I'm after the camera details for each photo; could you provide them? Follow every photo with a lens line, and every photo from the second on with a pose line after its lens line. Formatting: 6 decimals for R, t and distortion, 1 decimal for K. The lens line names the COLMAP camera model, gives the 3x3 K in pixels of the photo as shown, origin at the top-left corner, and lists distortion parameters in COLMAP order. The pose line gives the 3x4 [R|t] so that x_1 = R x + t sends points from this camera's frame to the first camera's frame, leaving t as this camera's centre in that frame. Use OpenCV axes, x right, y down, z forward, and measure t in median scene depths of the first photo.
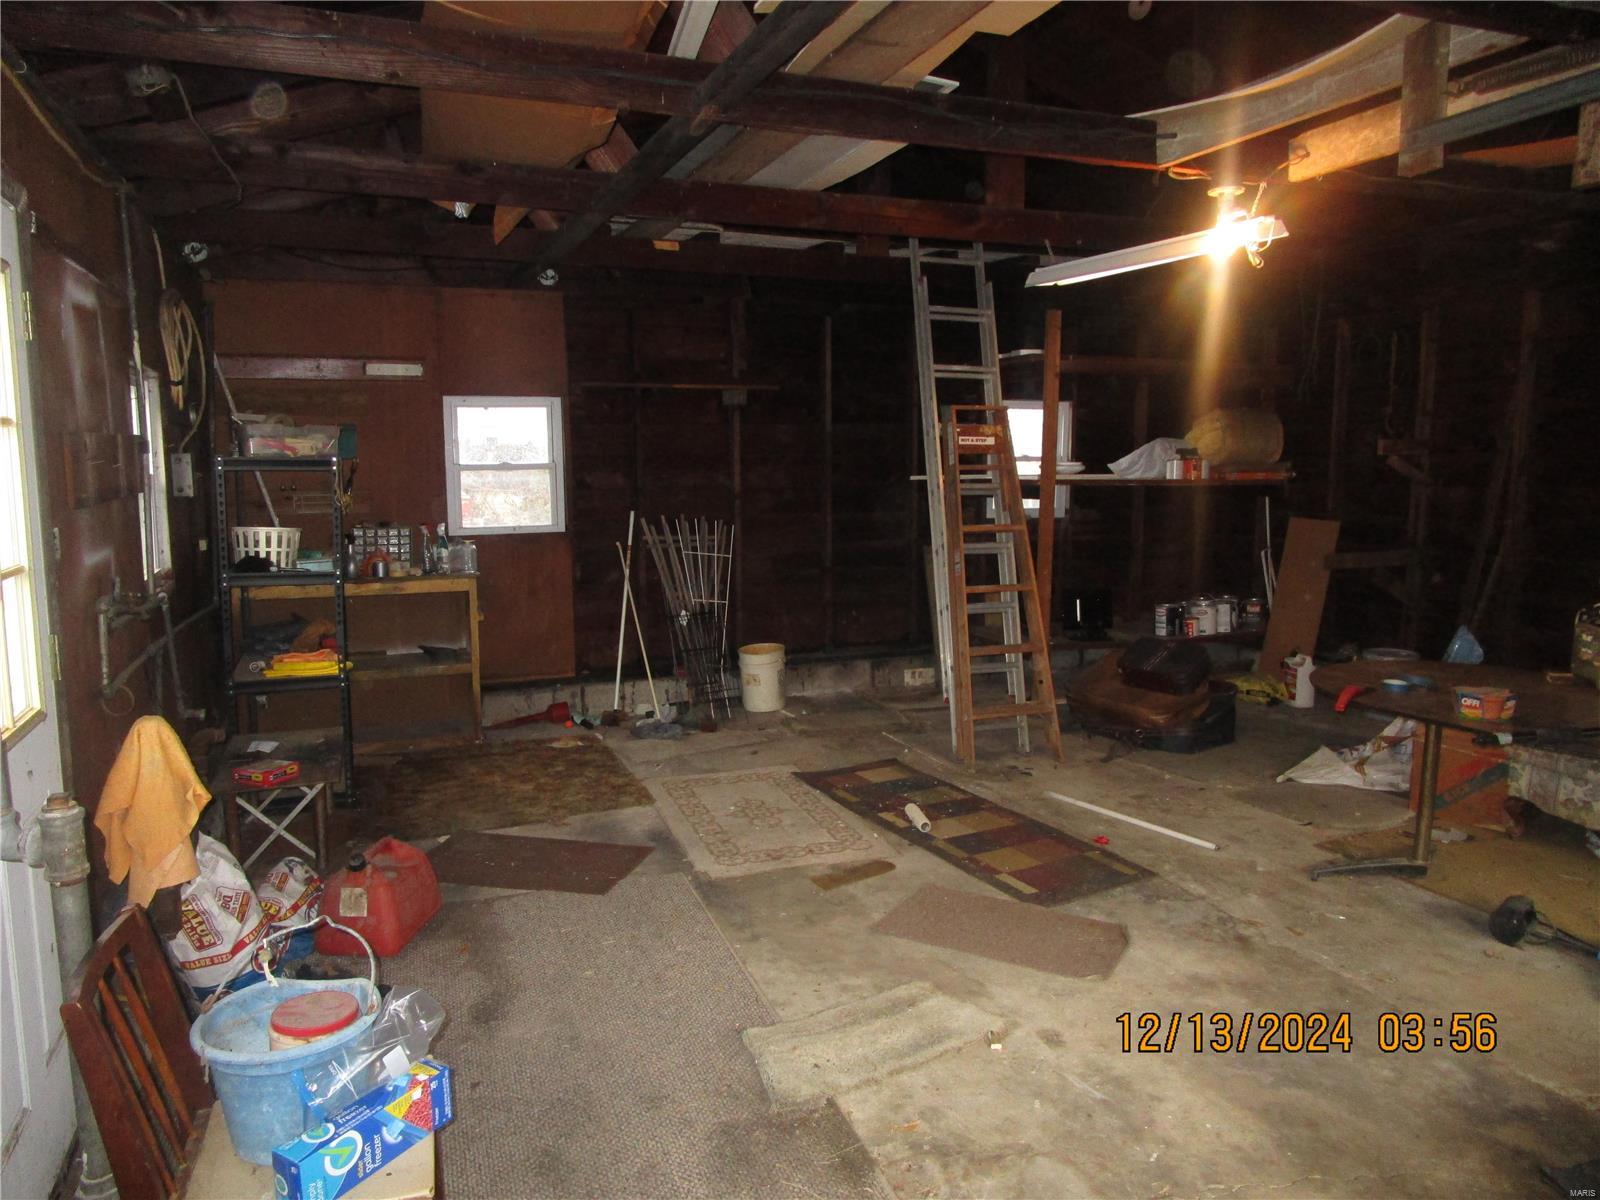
lens RADIAL K [[1125.9, 0, 799.7], [0, 1125.9, 600.8], [0, 0, 1]] dist [-0.033584, 0.012615]
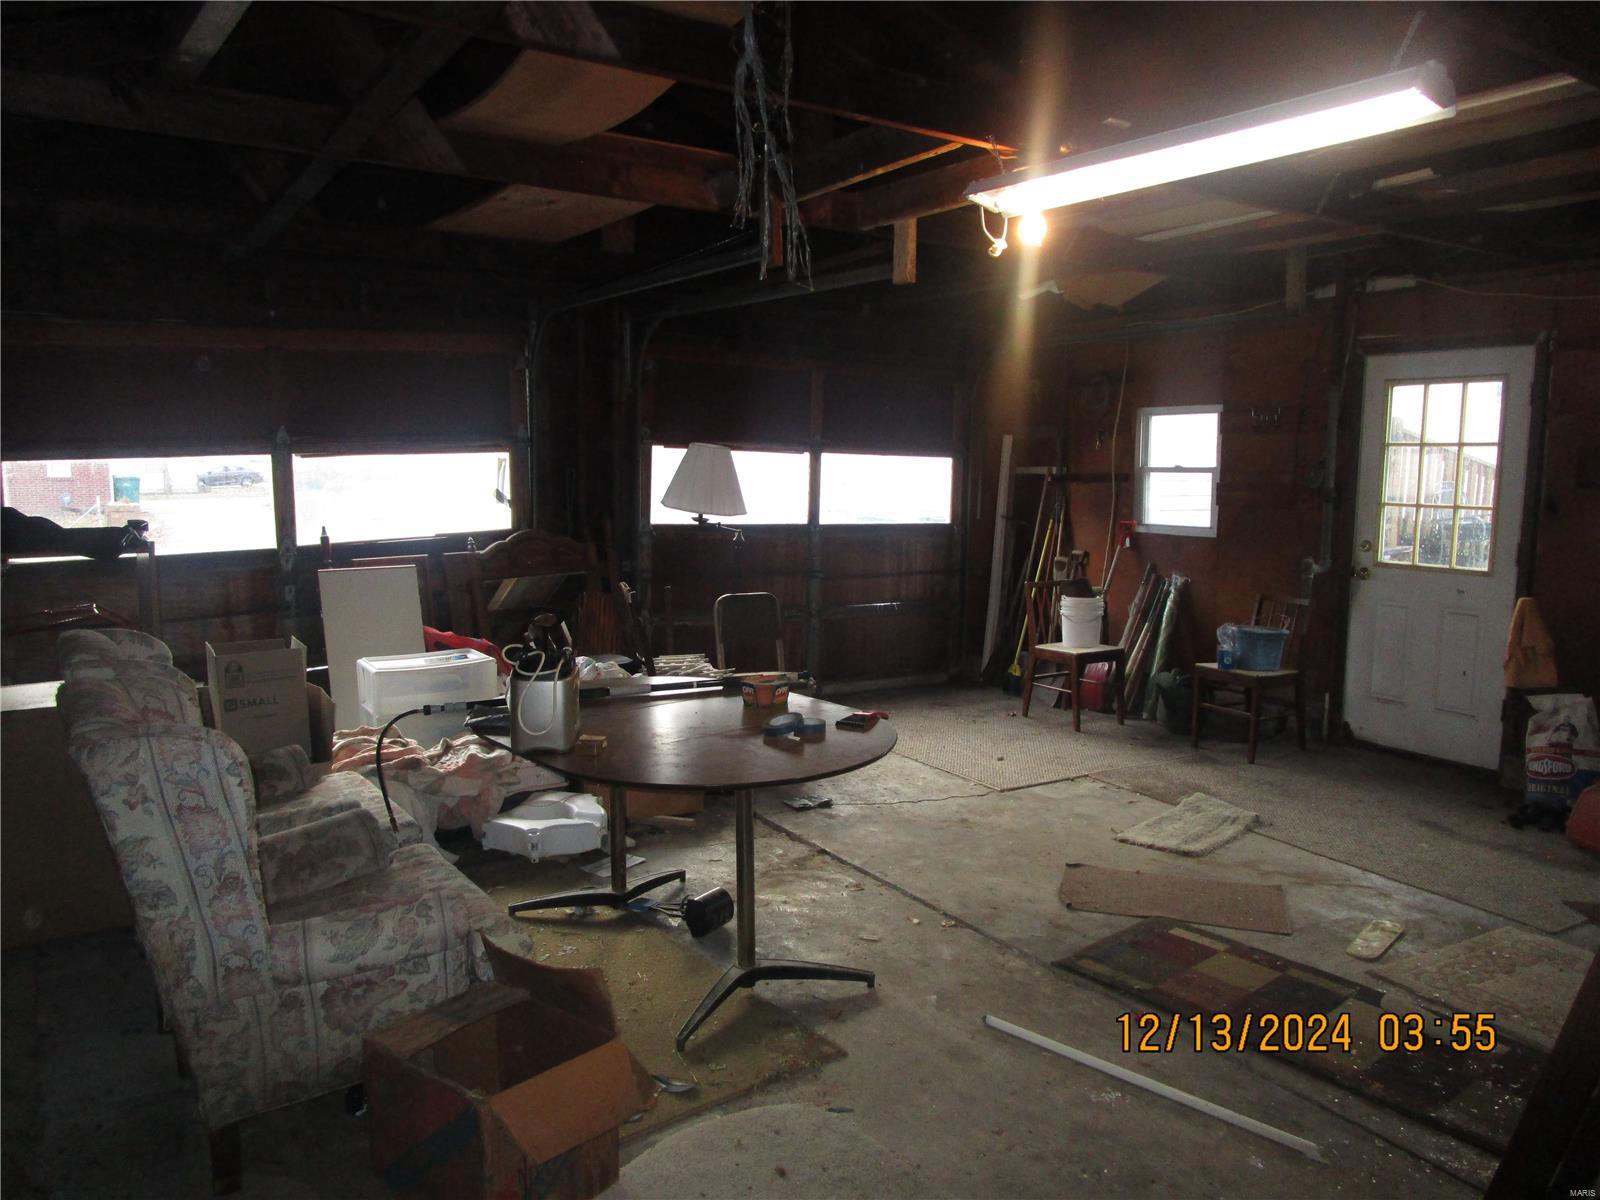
lens RADIAL K [[1125.9, 0, 787.7], [0, 1125.9, 608.4], [0, 0, 1]] dist [-0.033584, 0.012615]
pose [[-0.981811, 0.022418, -0.188535, 0.603166], [-0.028240, 0.964716, 0.261774, -0.201839], [0.187751, 0.262336, -0.946535, 1.528039]]
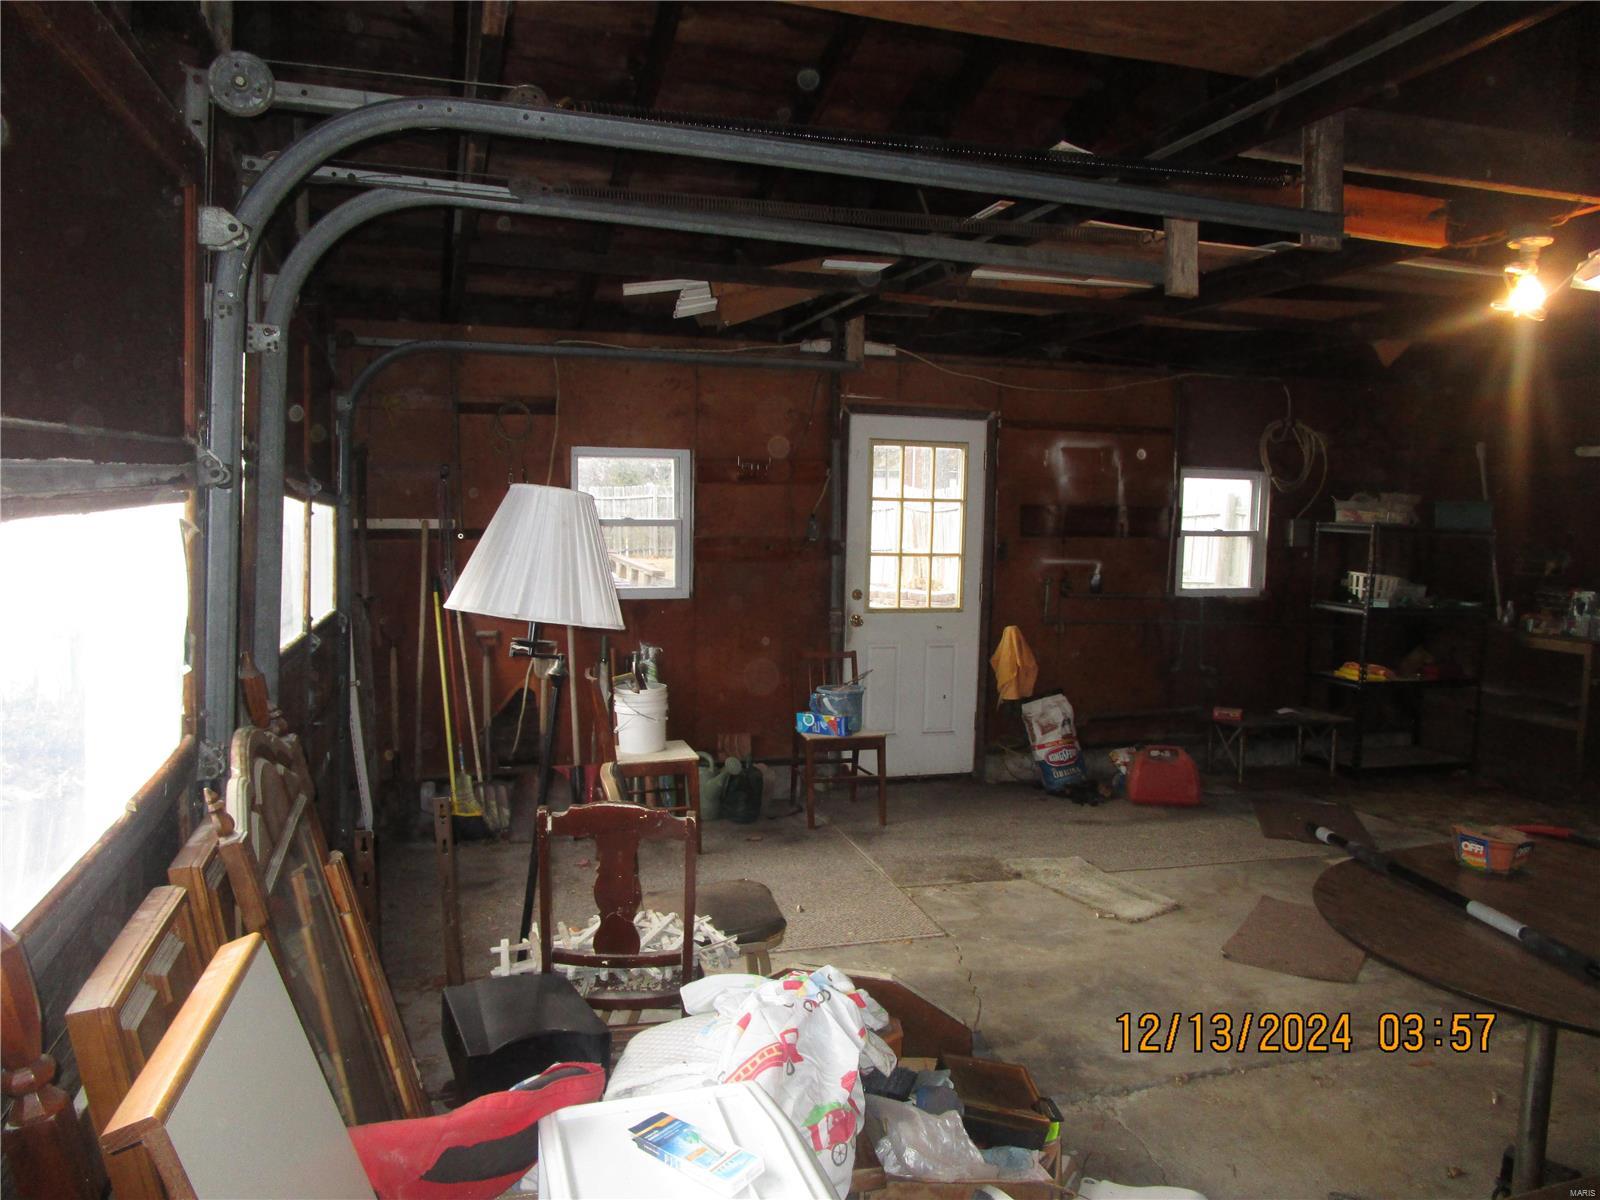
lens RADIAL K [[1134.8, 0, 811.6], [0, 1134.8, 604.5], [0, 0, 1]] dist [-0.032887, 0.024224]
pose [[-0.062892, 0.084206, -0.994462, 1.081022], [-0.150845, 0.984185, 0.092876, -0.058629], [0.986555, 0.155851, -0.049195, 0.413867]]
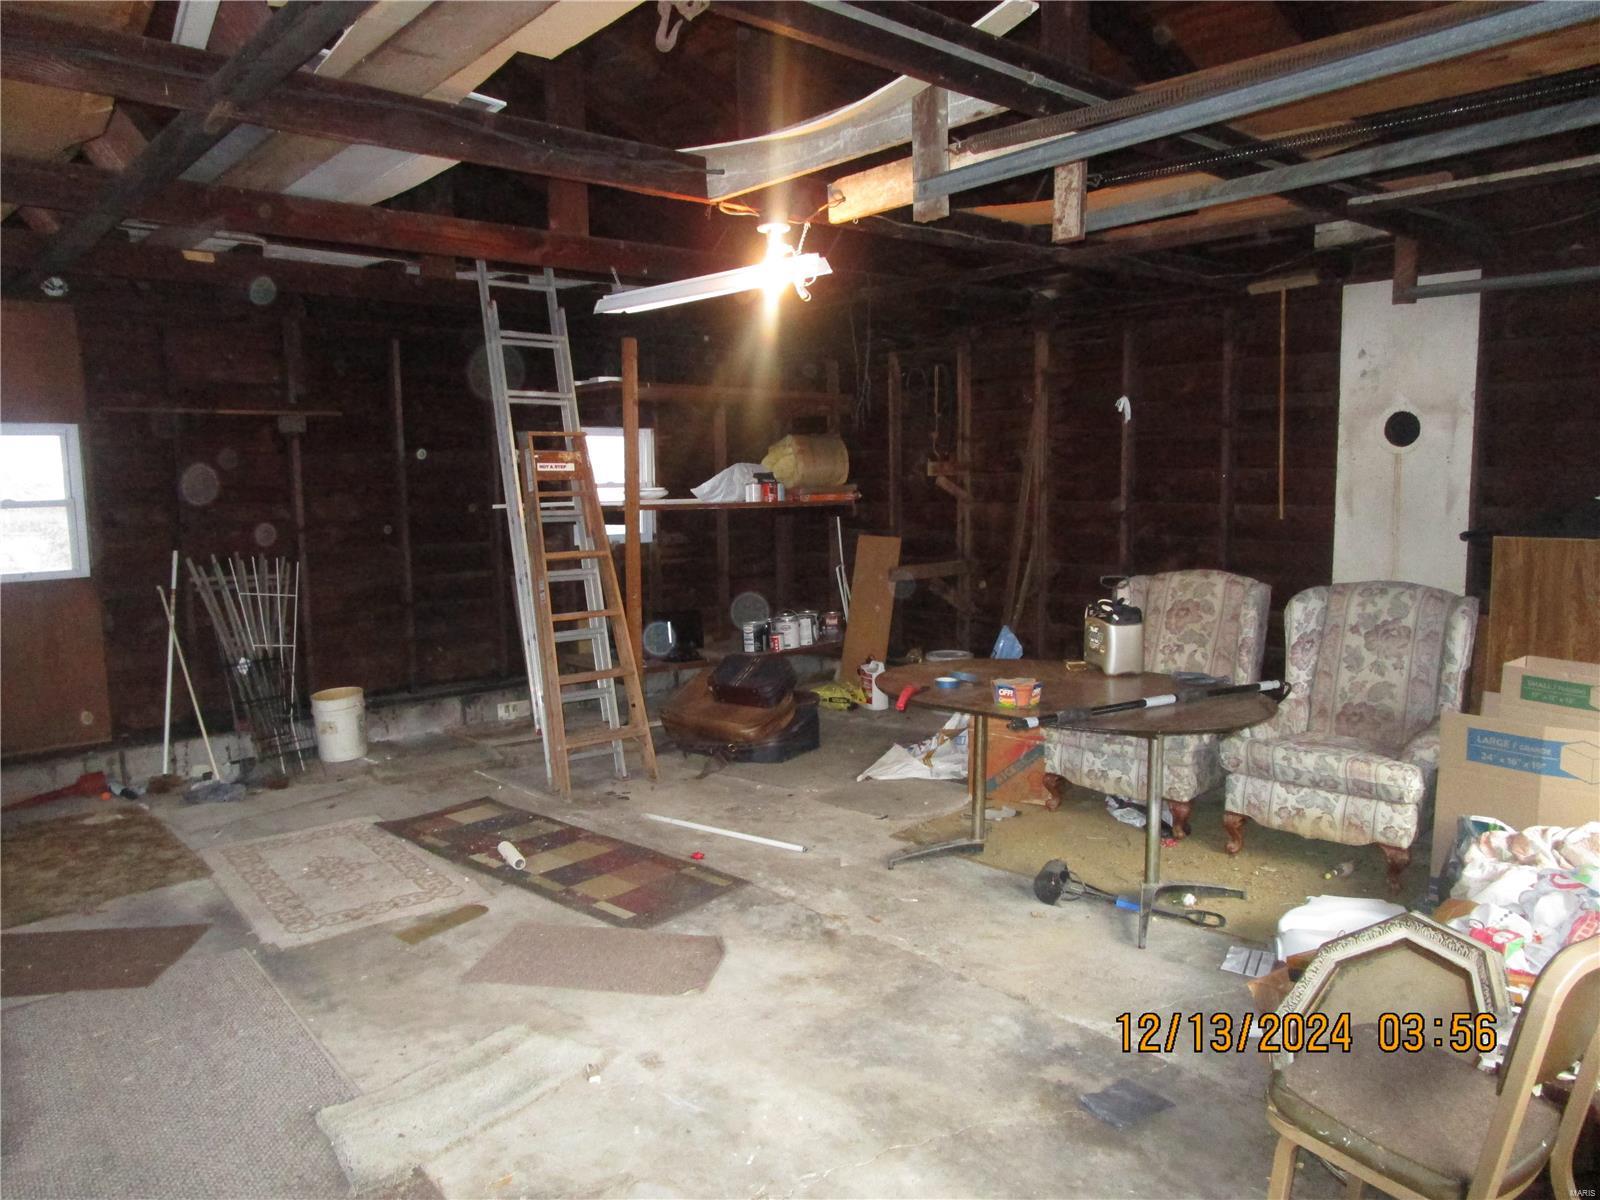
lens RADIAL K [[1125.9, 0, 795.0], [0, 1125.9, 598.1], [0, 0, 1]] dist [-0.033584, 0.012615]
pose [[0.940100, -0.048236, 0.337470, 0.019552], [0.057591, 0.998182, -0.017759, 0.003304], [-0.336000, 0.036130, 0.941169, 0.001898]]
